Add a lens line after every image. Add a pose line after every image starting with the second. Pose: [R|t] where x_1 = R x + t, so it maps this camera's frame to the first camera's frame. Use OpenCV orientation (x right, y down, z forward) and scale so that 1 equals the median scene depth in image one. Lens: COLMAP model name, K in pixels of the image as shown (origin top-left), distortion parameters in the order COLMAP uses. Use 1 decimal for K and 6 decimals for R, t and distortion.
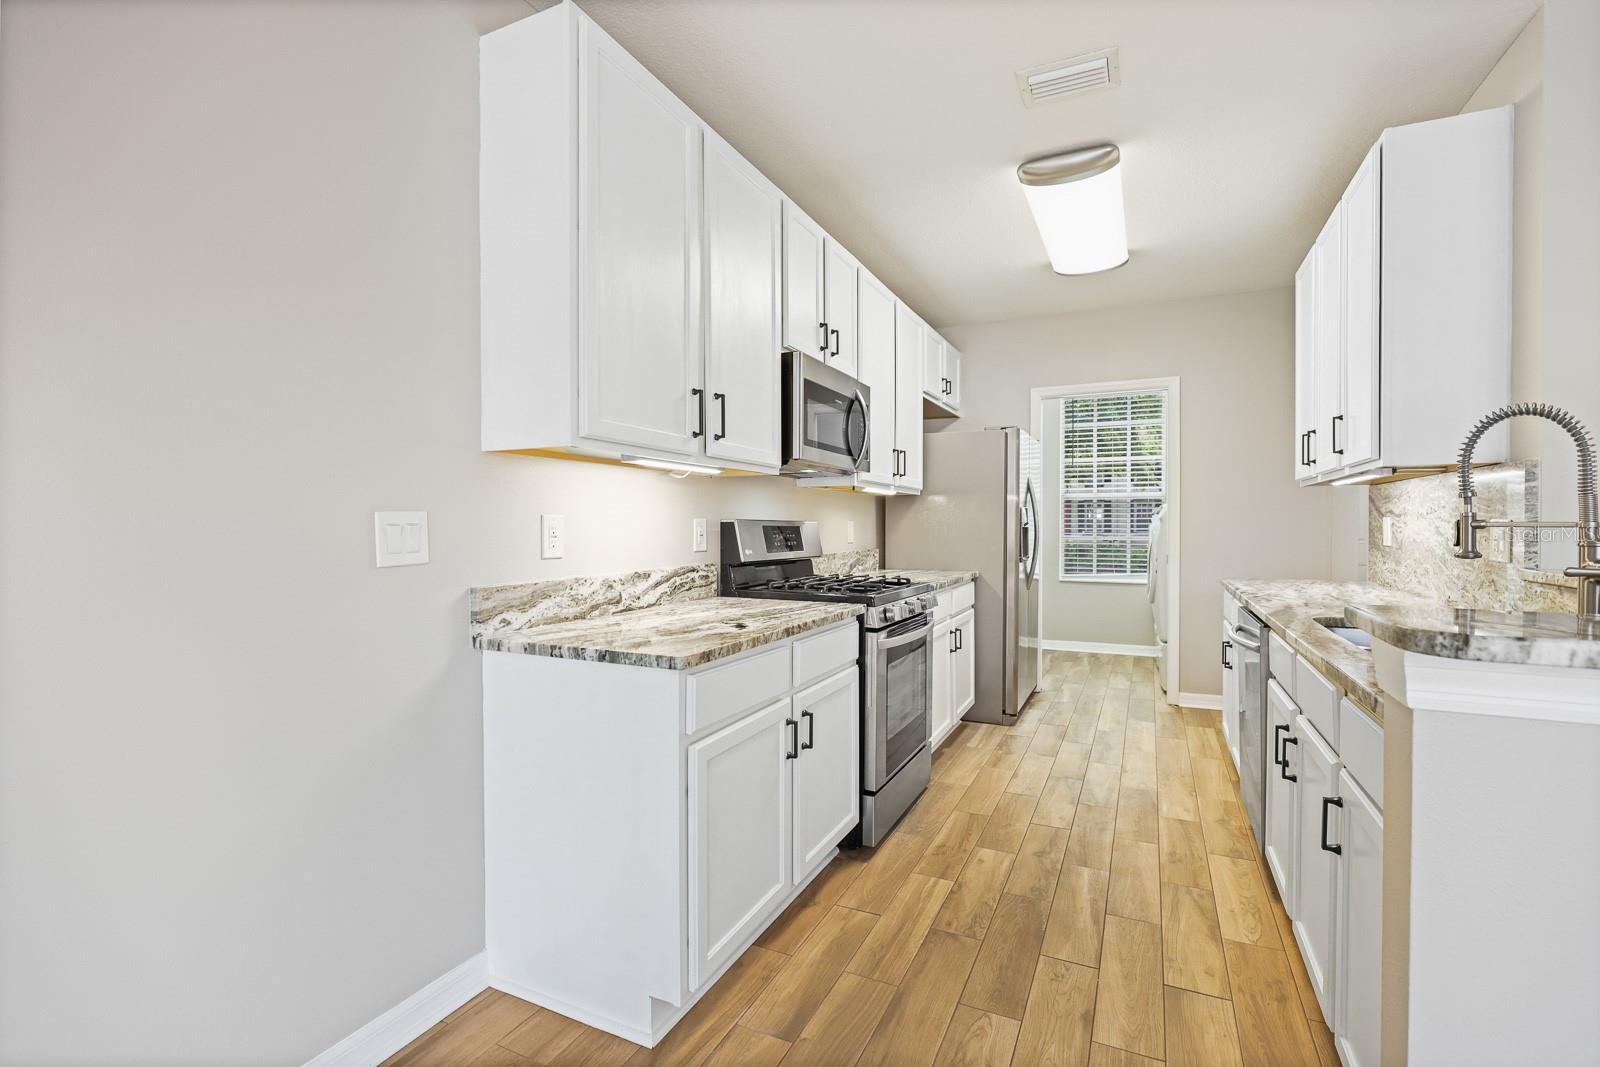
lens RADIAL K [[733.0, 0, 801.2], [0, 733.0, 529.9], [0, 0, 1]] dist [0.007784, -0.002317]
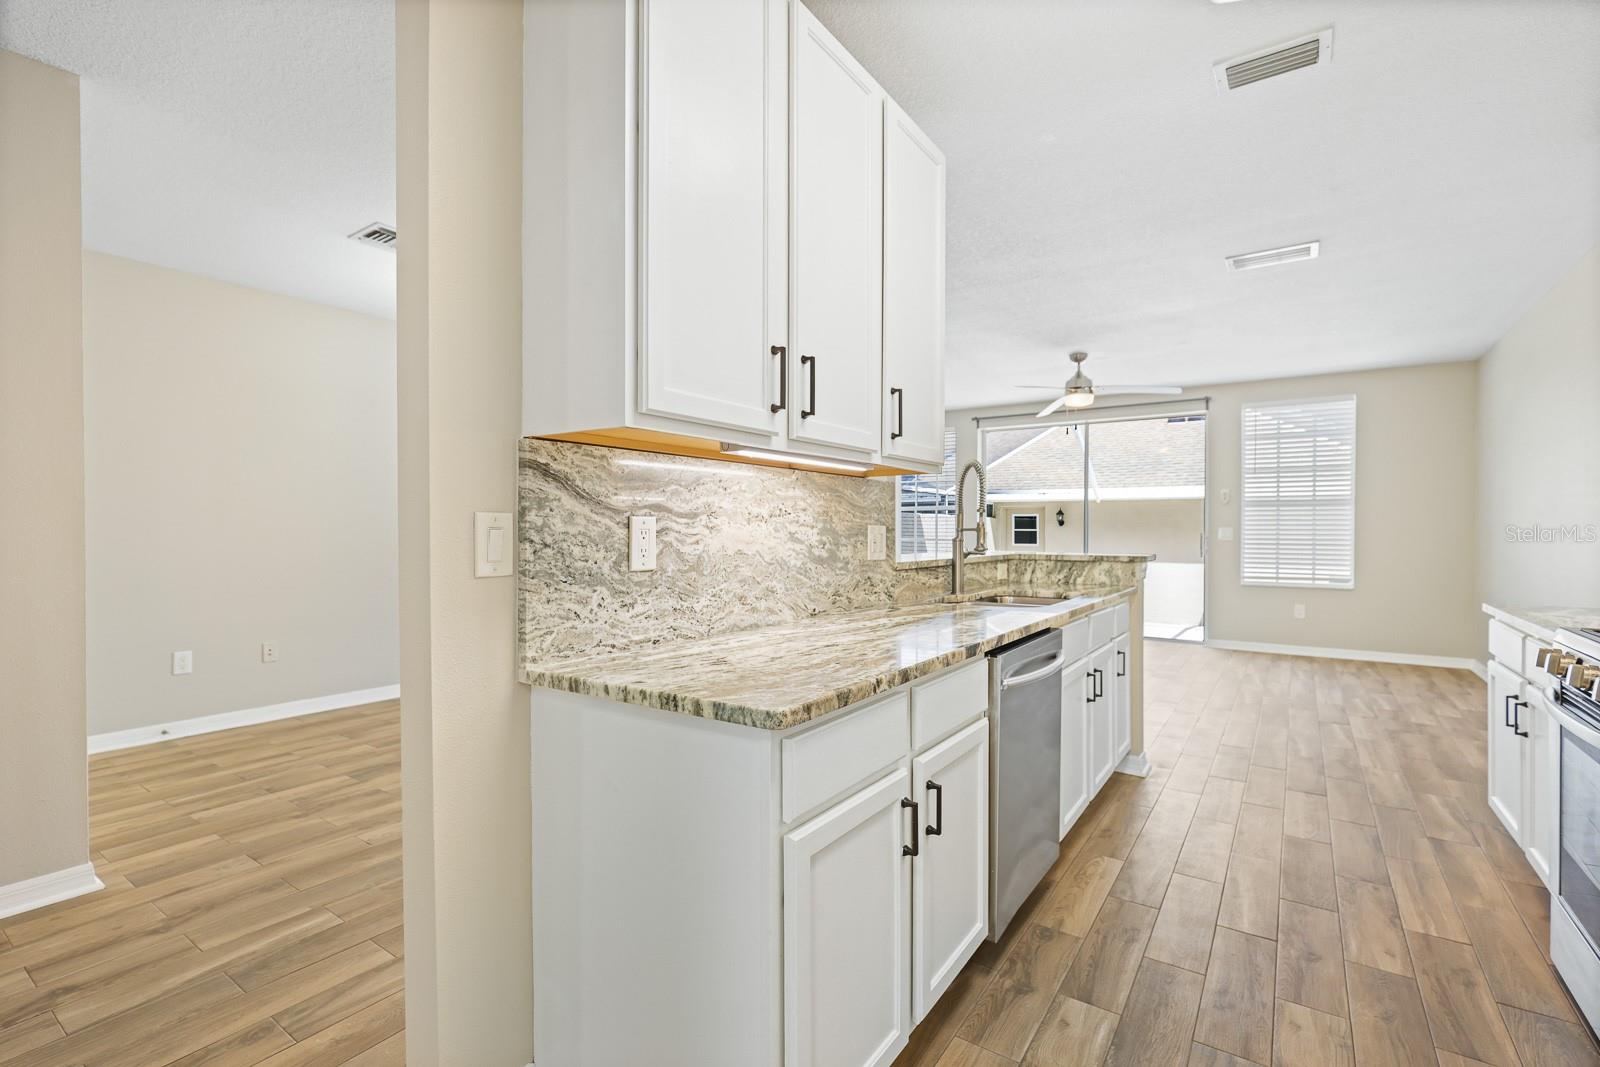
lens RADIAL K [[733.0, 0, 806.5], [0, 733.0, 529.5], [0, 0, 1]] dist [0.007784, -0.002317]
pose [[-0.988299, -0.002364, 0.152514, 0.726808], [-0.000831, 0.999949, 0.010111, -0.016406], [-0.152530, 0.009866, -0.988250, 1.825907]]
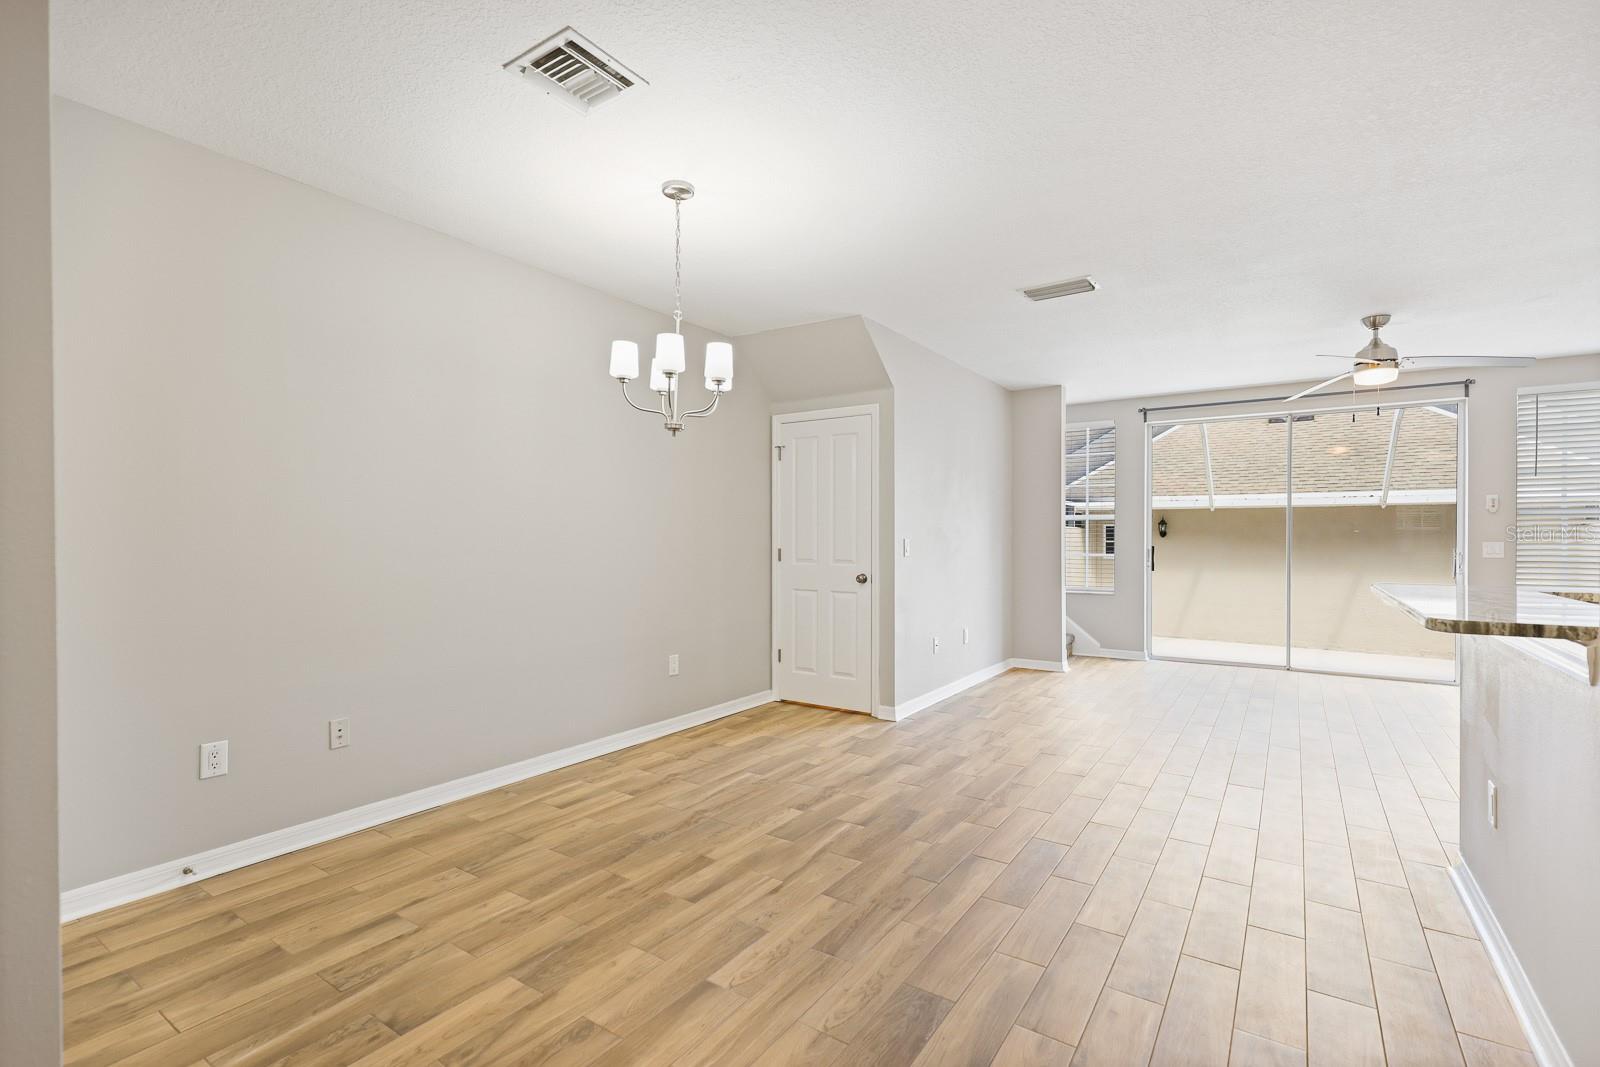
lens RADIAL K [[733.0, 0, 820.8], [0, 733.0, 540.6], [0, 0, 1]] dist [0.007784, -0.002317]
pose [[-0.991157, 0.001421, 0.132689, 1.315293], [0.003090, 0.999919, 0.012370, -0.029372], [-0.132661, 0.012671, -0.991080, 1.372876]]
